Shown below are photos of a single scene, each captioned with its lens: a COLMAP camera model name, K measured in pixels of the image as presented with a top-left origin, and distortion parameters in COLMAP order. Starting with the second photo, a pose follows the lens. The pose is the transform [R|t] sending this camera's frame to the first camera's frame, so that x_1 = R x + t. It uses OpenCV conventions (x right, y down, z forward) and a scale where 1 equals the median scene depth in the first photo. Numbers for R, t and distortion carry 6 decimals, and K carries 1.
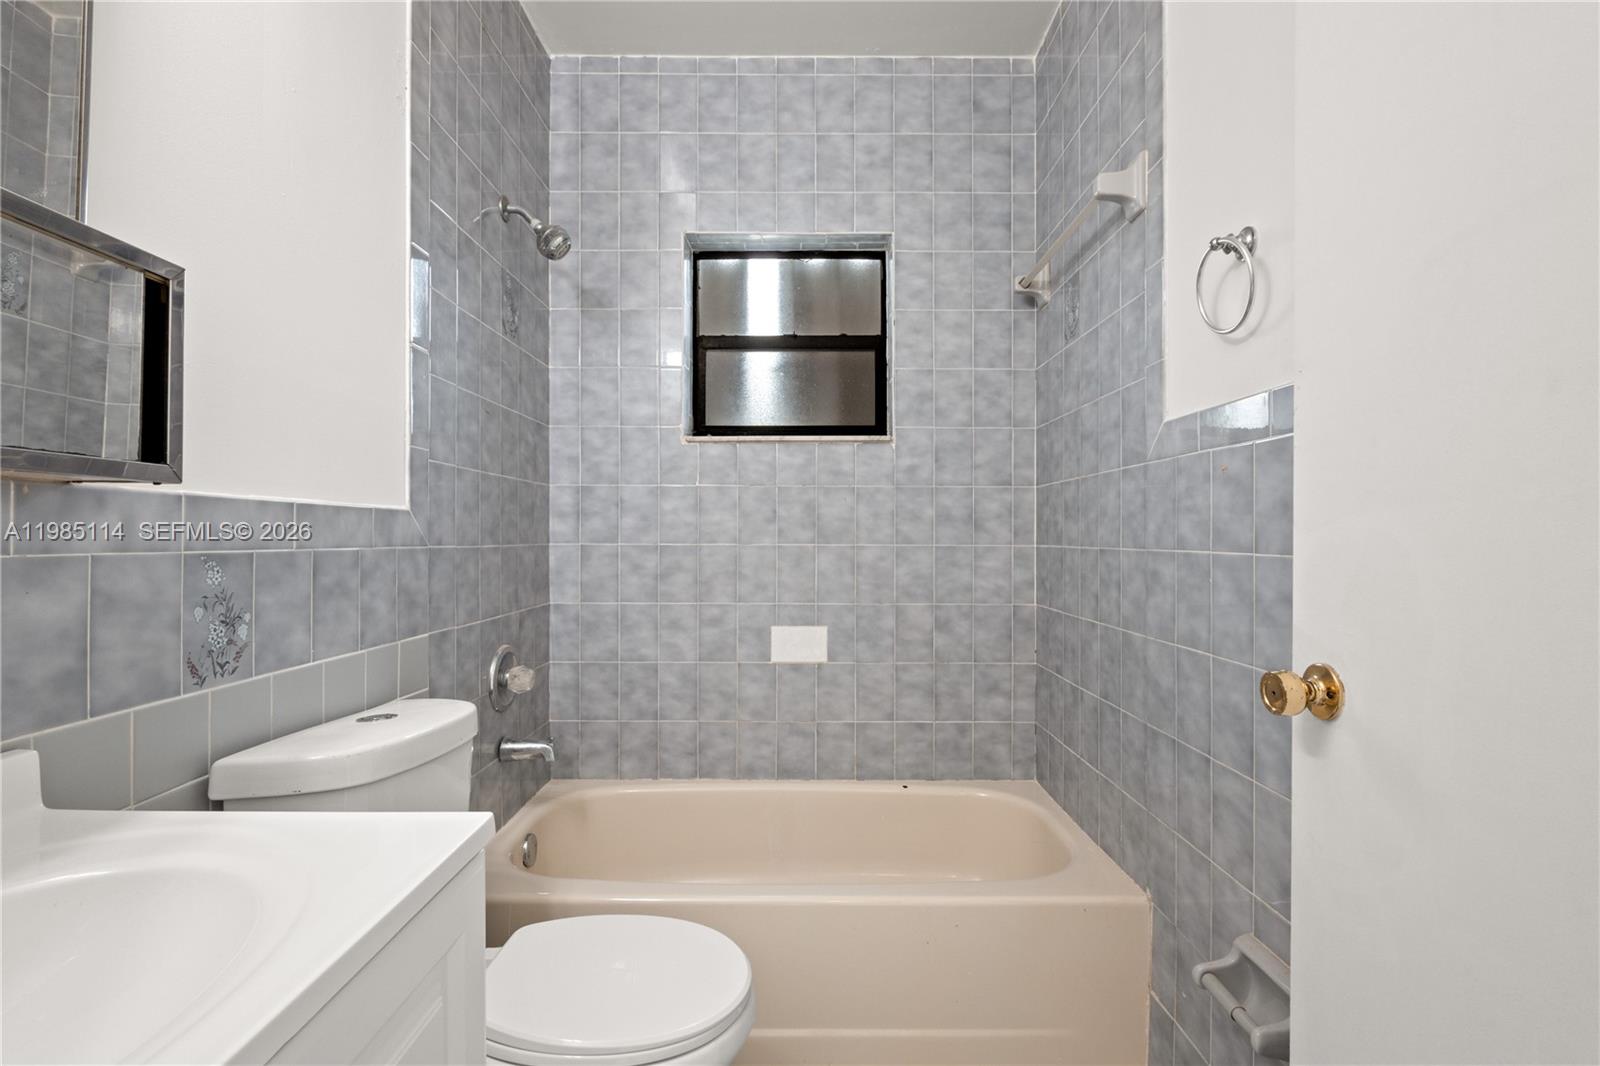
lens RADIAL K [[744.9, 0, 798.7], [0, 744.9, 531.9], [0, 0, 1]] dist [-0.003322, 0.002768]
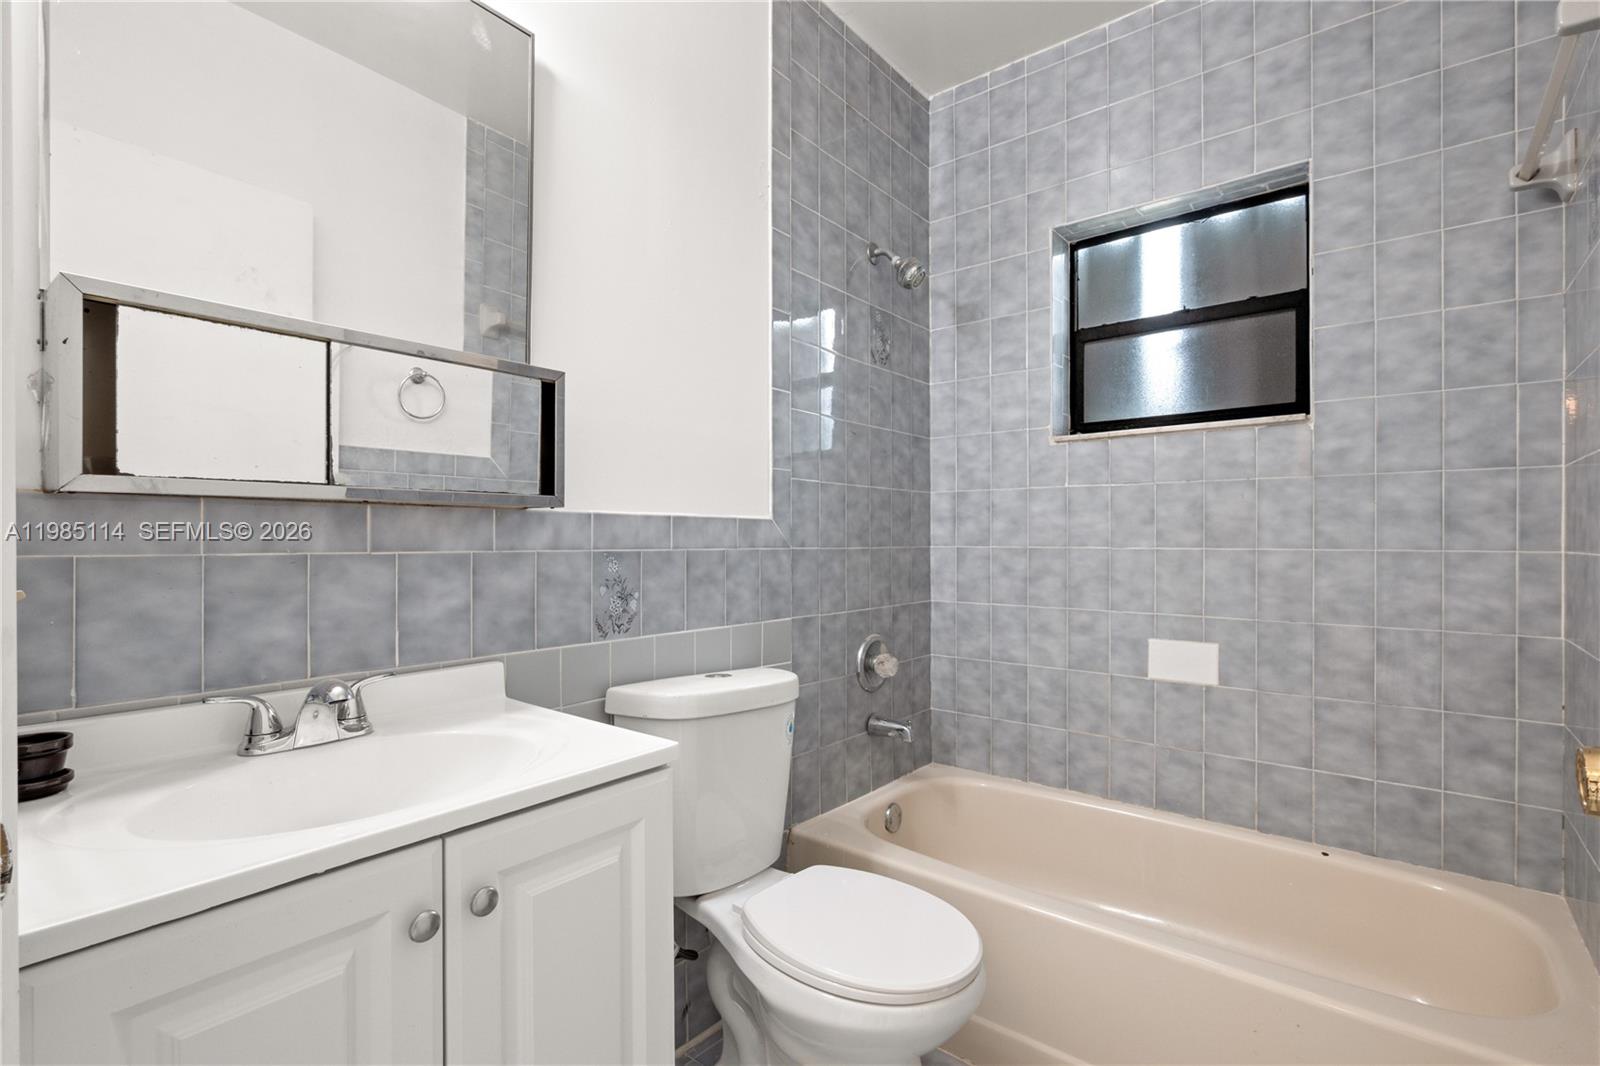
lens RADIAL K [[744.9, 0, 791.3], [0, 744.9, 538.2], [0, 0, 1]] dist [-0.003322, 0.002768]
pose [[0.775016, -0.002572, -0.631937, 0.199787], [0.005521, 0.999981, 0.002702, 0.000031], [0.631918, -0.005583, 0.775015, 0.026000]]
